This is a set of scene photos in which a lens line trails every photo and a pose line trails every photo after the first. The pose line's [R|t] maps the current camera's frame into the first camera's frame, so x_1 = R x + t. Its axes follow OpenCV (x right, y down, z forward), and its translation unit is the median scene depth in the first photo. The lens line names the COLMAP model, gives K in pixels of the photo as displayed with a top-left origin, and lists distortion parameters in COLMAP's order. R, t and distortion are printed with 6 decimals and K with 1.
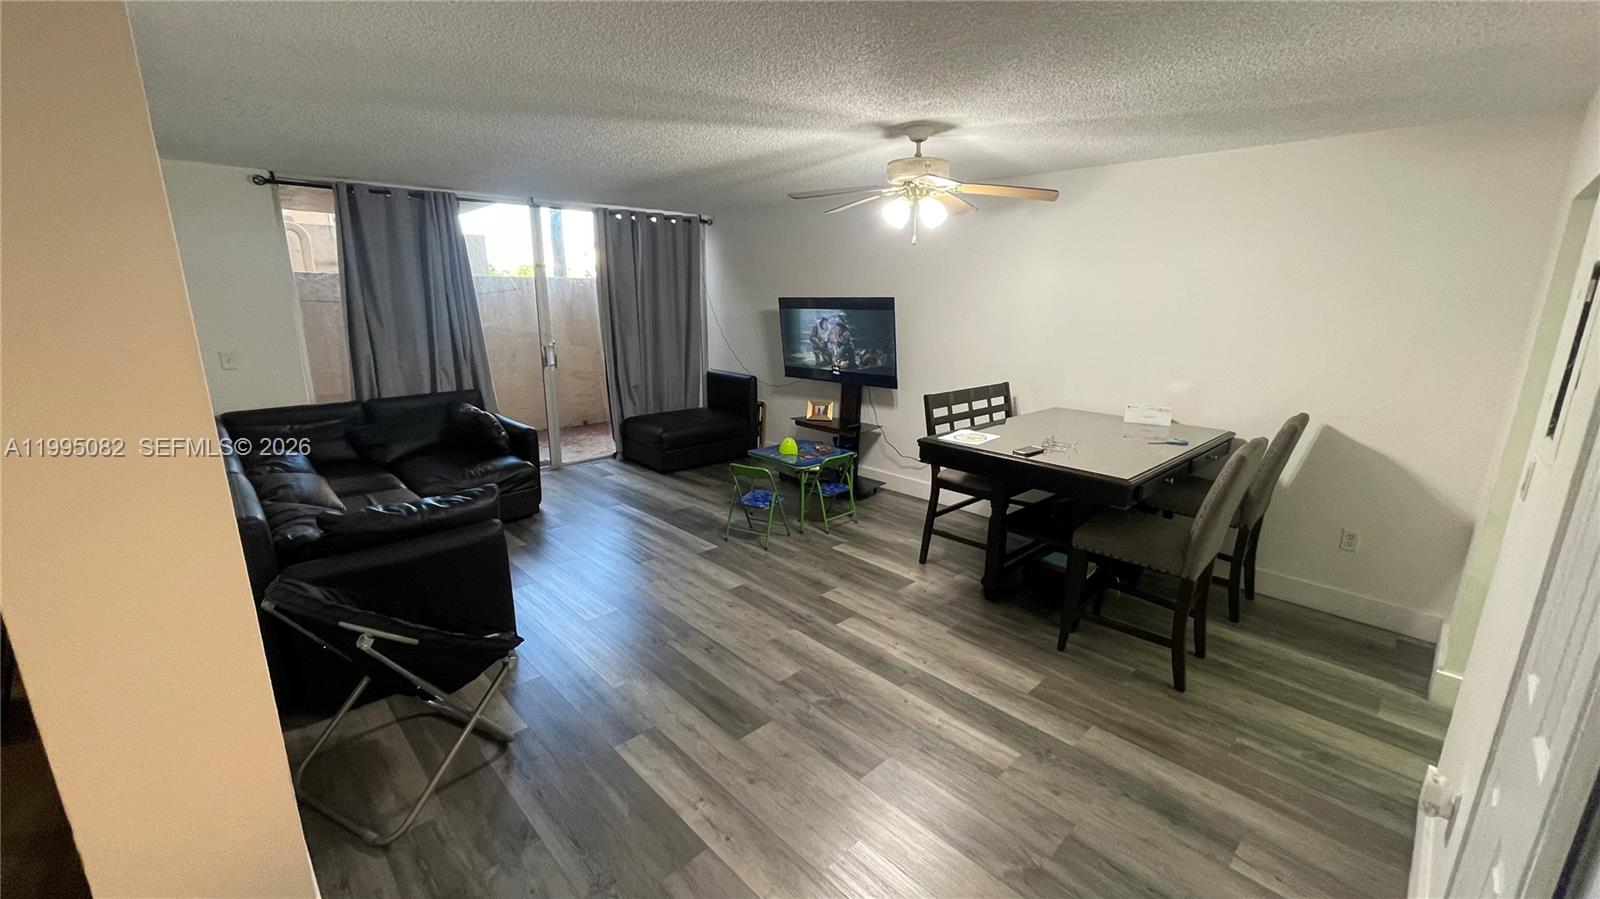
lens RADIAL K [[643.4, 0, 797.0], [0, 643.4, 451.7], [0, 0, 1]] dist [-0.000214, 0.000001]
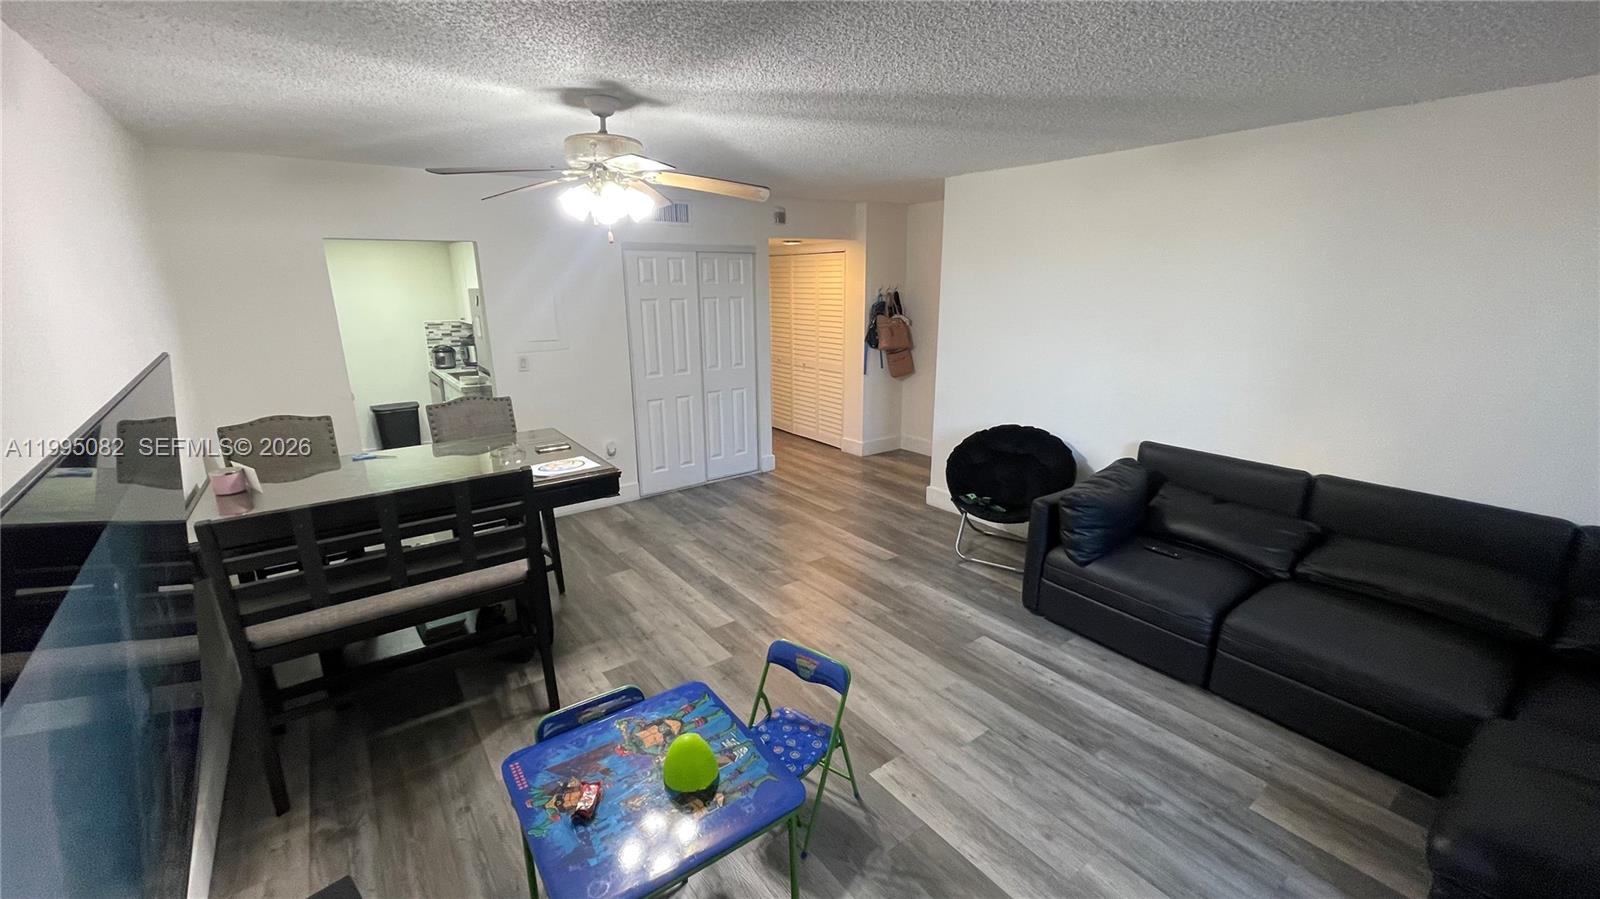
lens RADIAL K [[643.4, 0, 798.6], [0, 643.4, 454.9], [0, 0, 1]] dist [-0.000214, 0.000001]
pose [[-0.992290, -0.029201, 0.120446, -0.166058], [0.033206, 0.873676, 0.485373, -0.483259], [-0.119404, 0.485630, -0.865971, 1.839795]]
